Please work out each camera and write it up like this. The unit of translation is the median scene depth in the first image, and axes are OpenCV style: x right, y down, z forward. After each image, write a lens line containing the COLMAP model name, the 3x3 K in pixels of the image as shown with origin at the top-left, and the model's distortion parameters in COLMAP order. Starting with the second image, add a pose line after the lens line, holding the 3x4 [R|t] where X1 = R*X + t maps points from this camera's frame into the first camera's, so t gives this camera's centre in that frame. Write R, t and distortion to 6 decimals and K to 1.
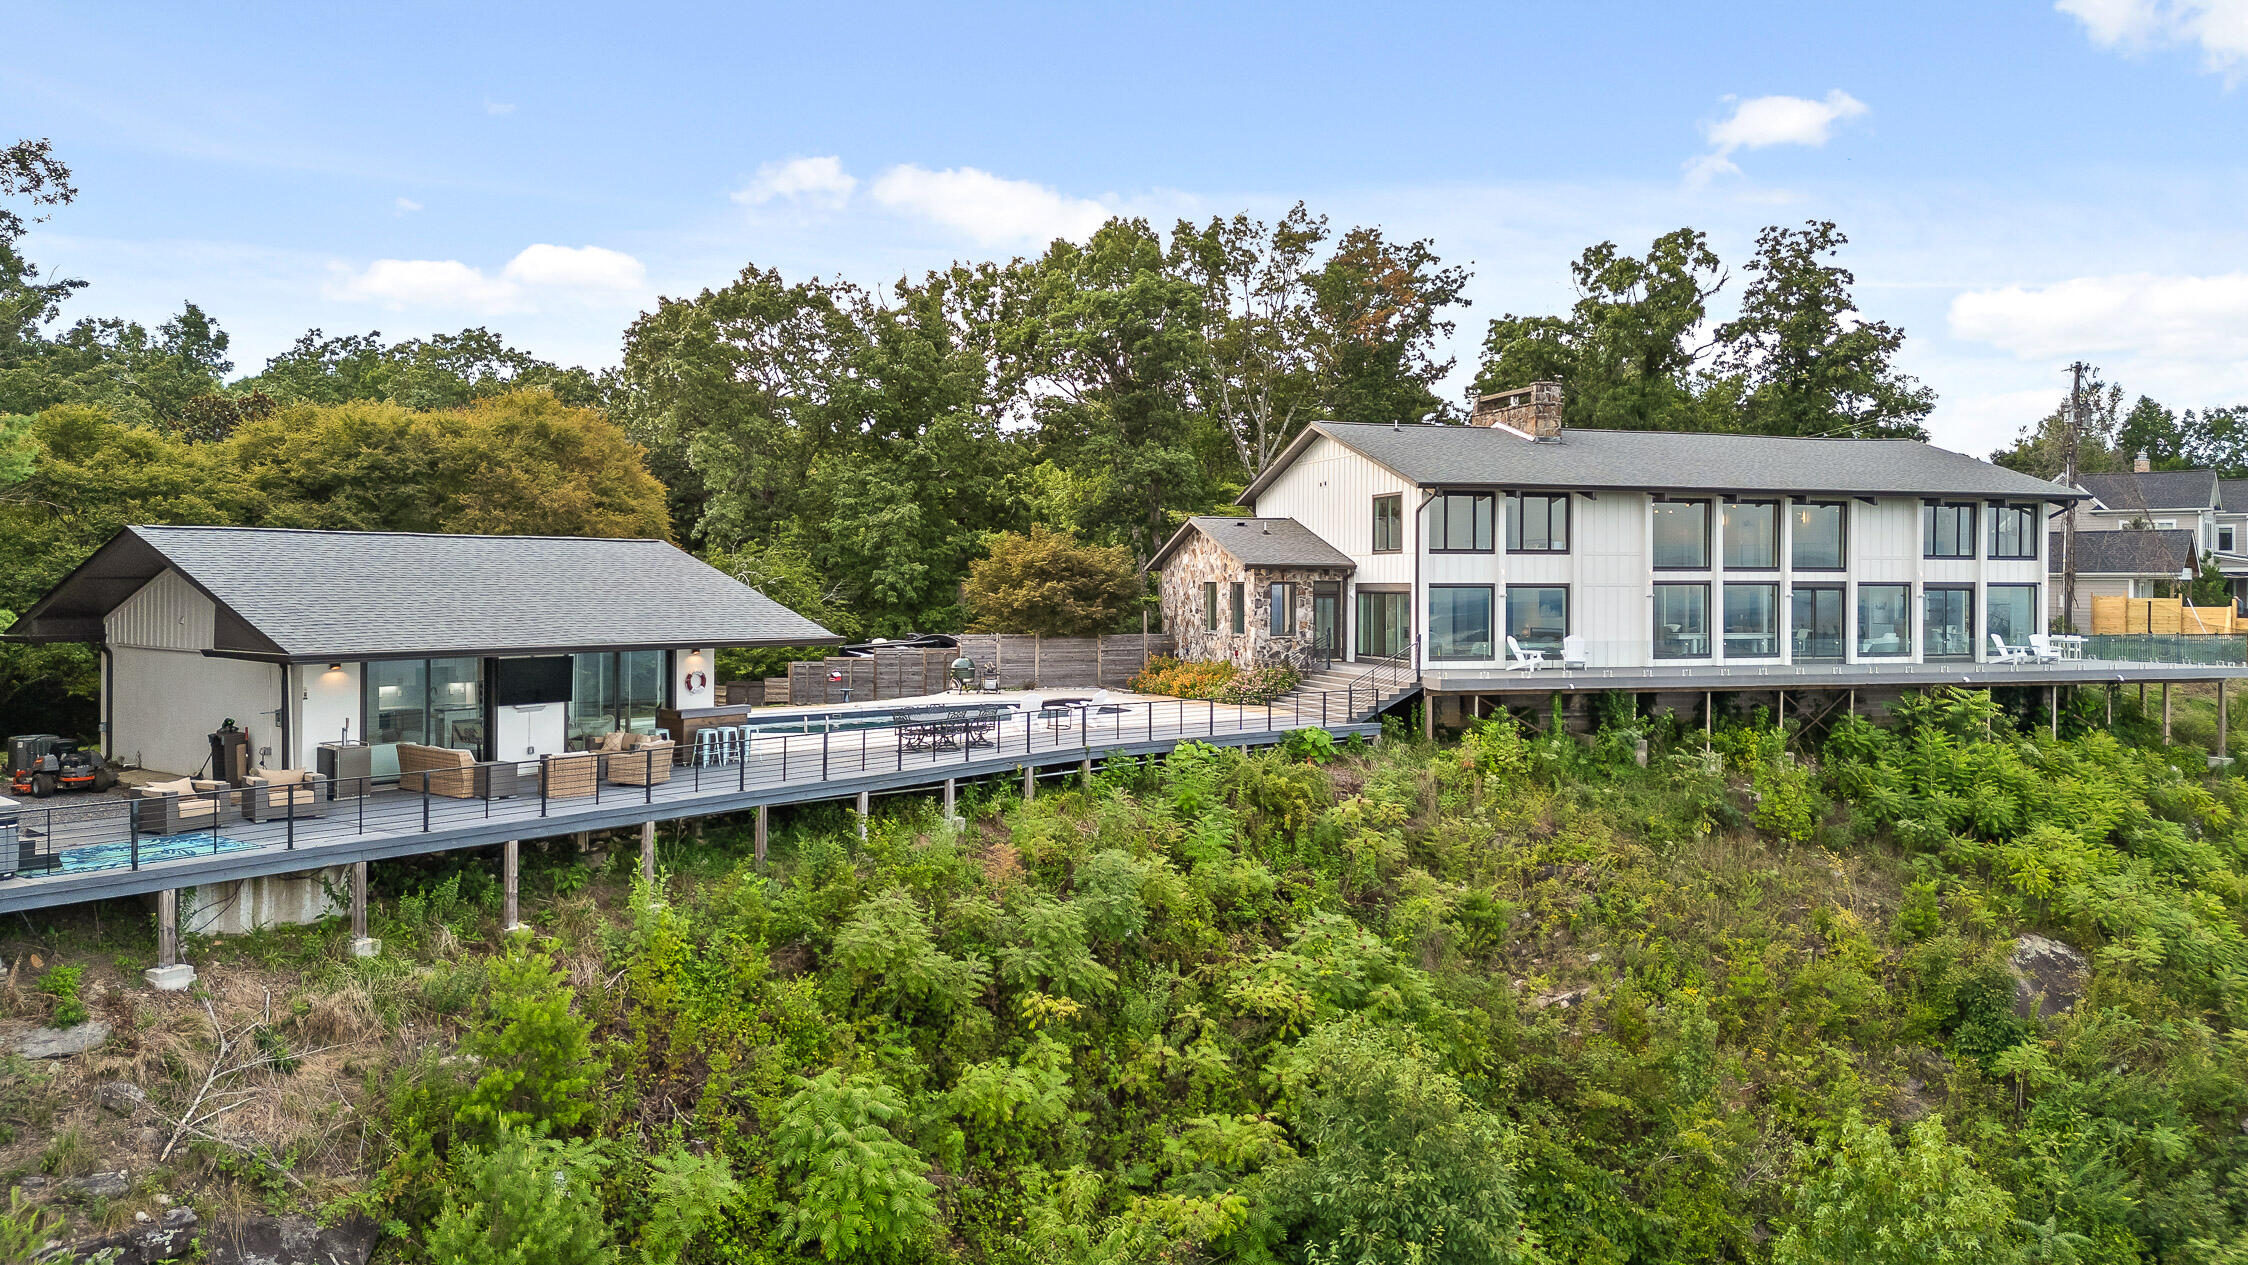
lens RADIAL K [[1601.3, 0, 1124.6], [0, 1601.3, 585.5], [0, 0, 1]] dist [0.073673, -0.080891]
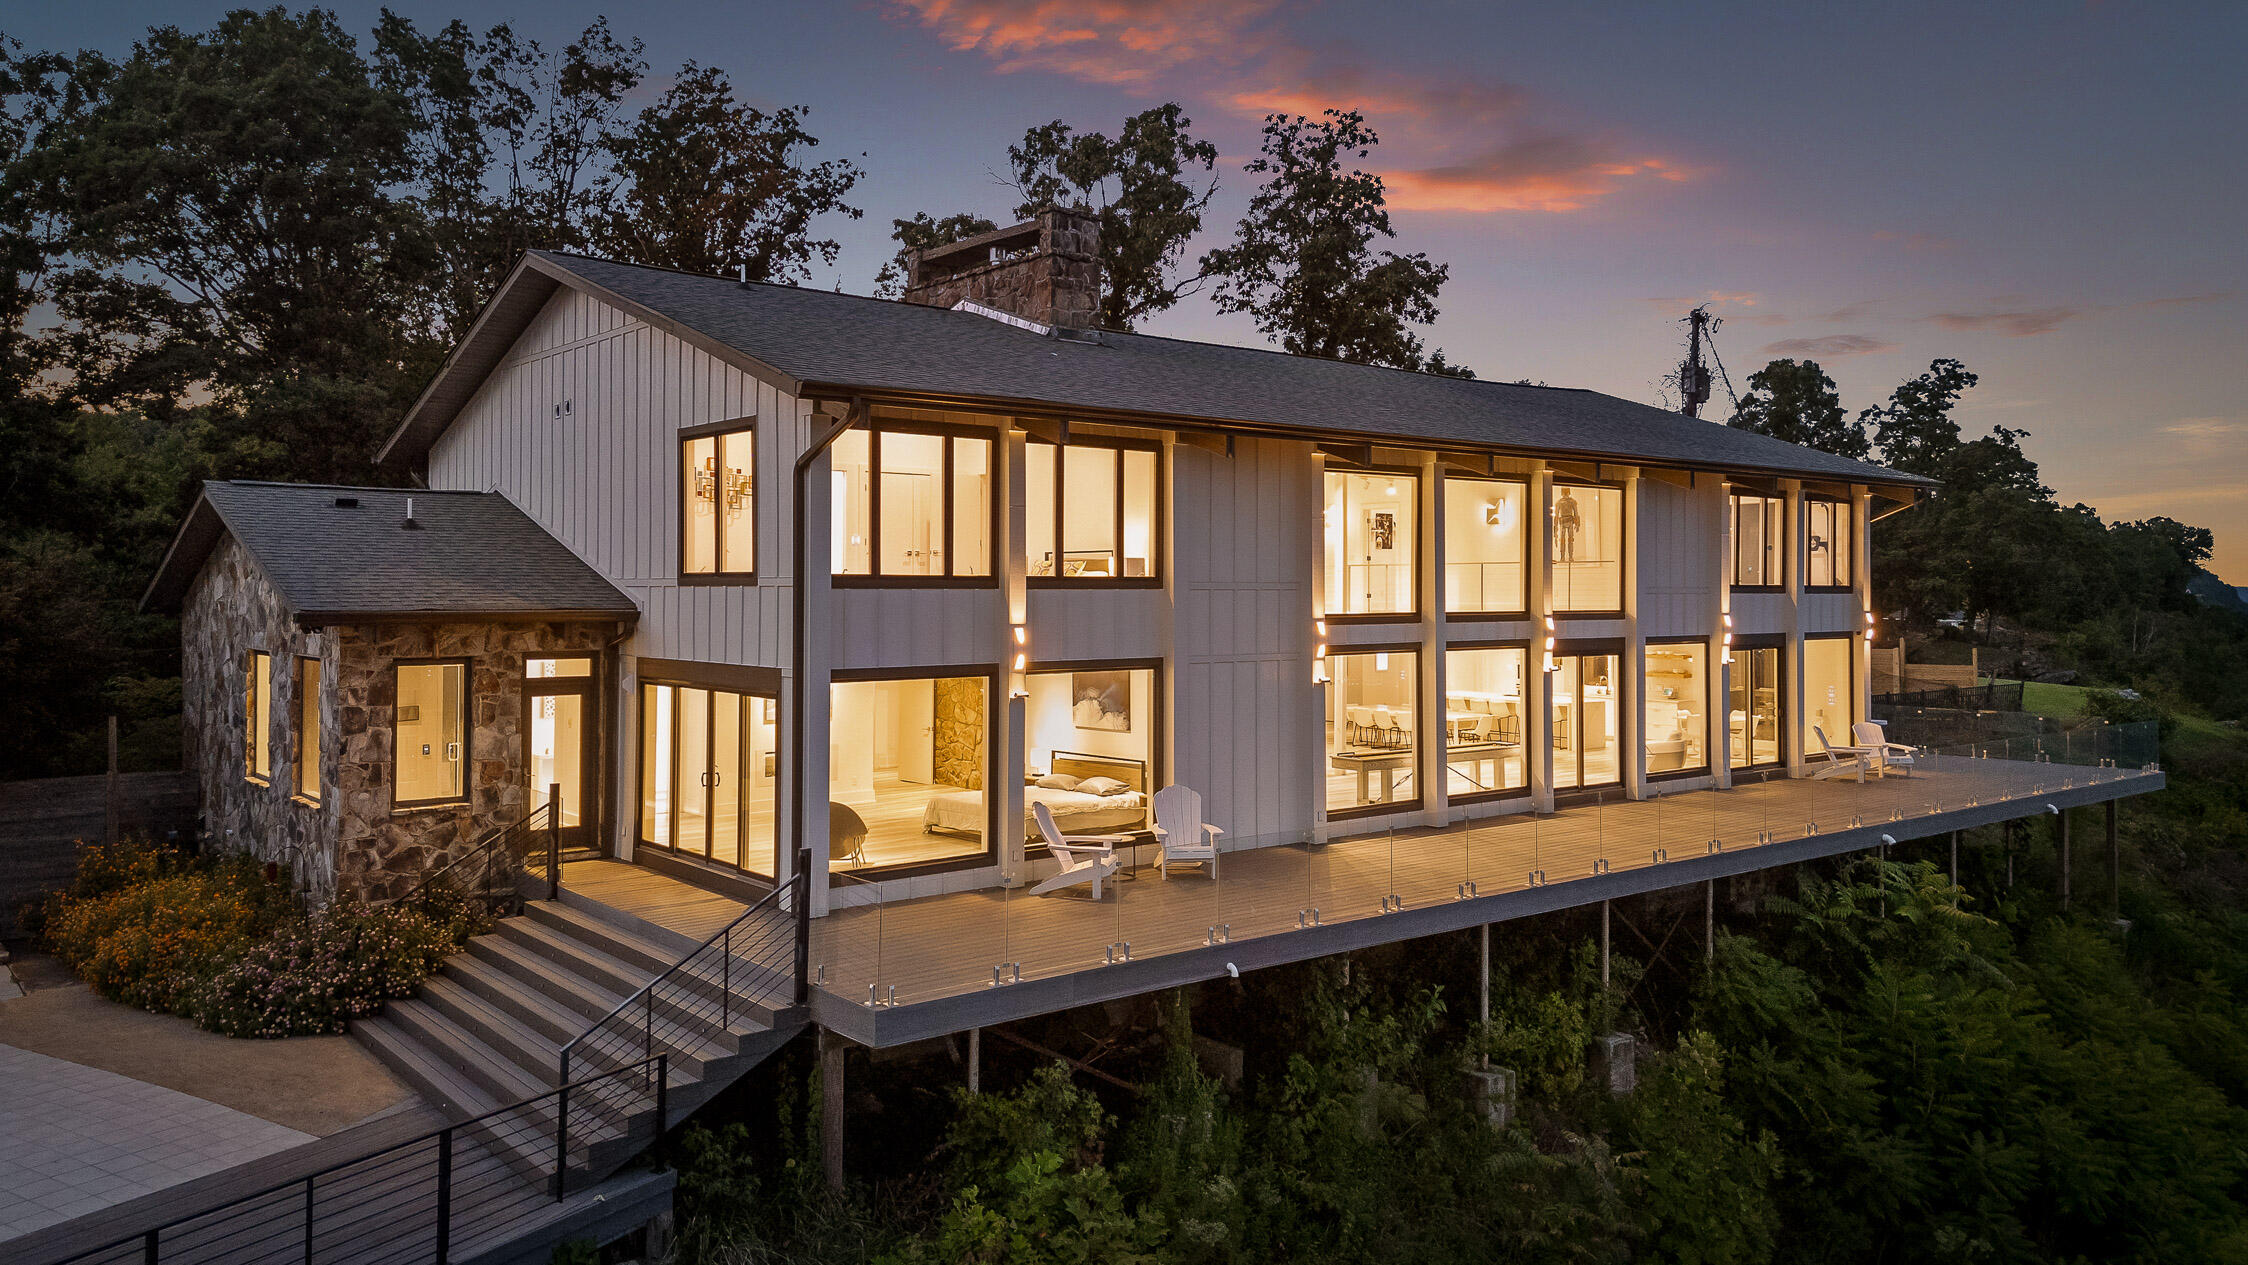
lens RADIAL K [[1601.3, 0, 1124.6], [0, 1601.3, 585.5], [0, 0, 1]] dist [0.073673, -0.080891]
pose [[0.925573, -0.000825, 0.378567, 0.071824], [0.002032, 0.999994, -0.002790, -0.012287], [-0.378563, 0.003352, 0.925570, 0.401939]]
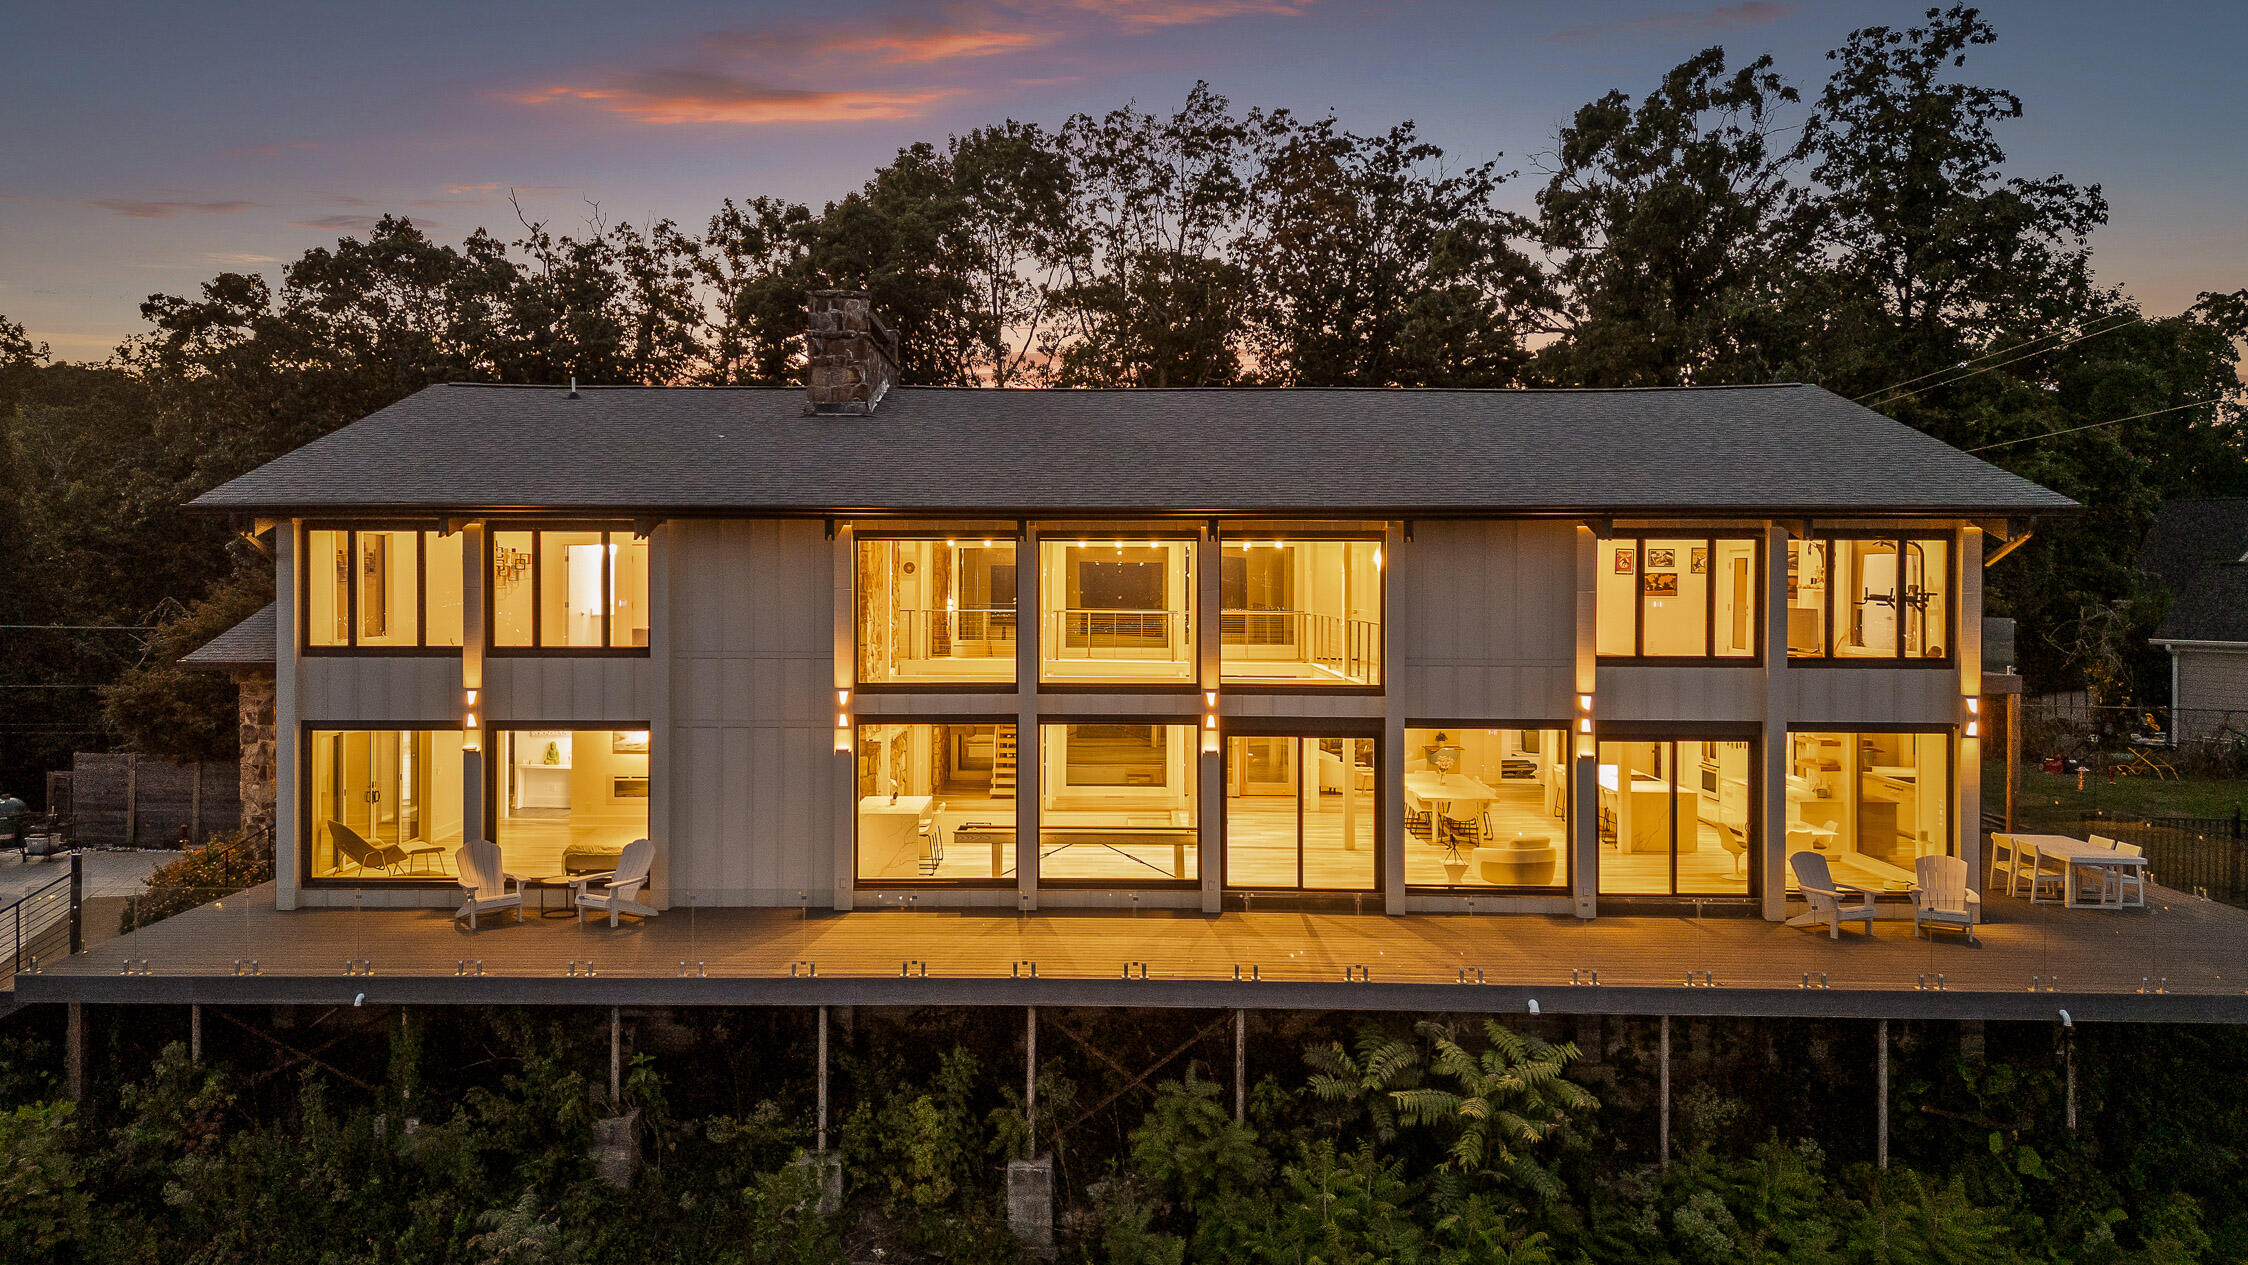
lens RADIAL K [[1601.3, 0, 1124.6], [0, 1601.3, 585.5], [0, 0, 1]] dist [0.073673, -0.080891]
pose [[0.954286, 0.002529, -0.298886, 0.346791], [-0.002618, 0.999997, 0.000104, -0.025625], [0.298885, 0.000683, 0.954289, 0.392961]]
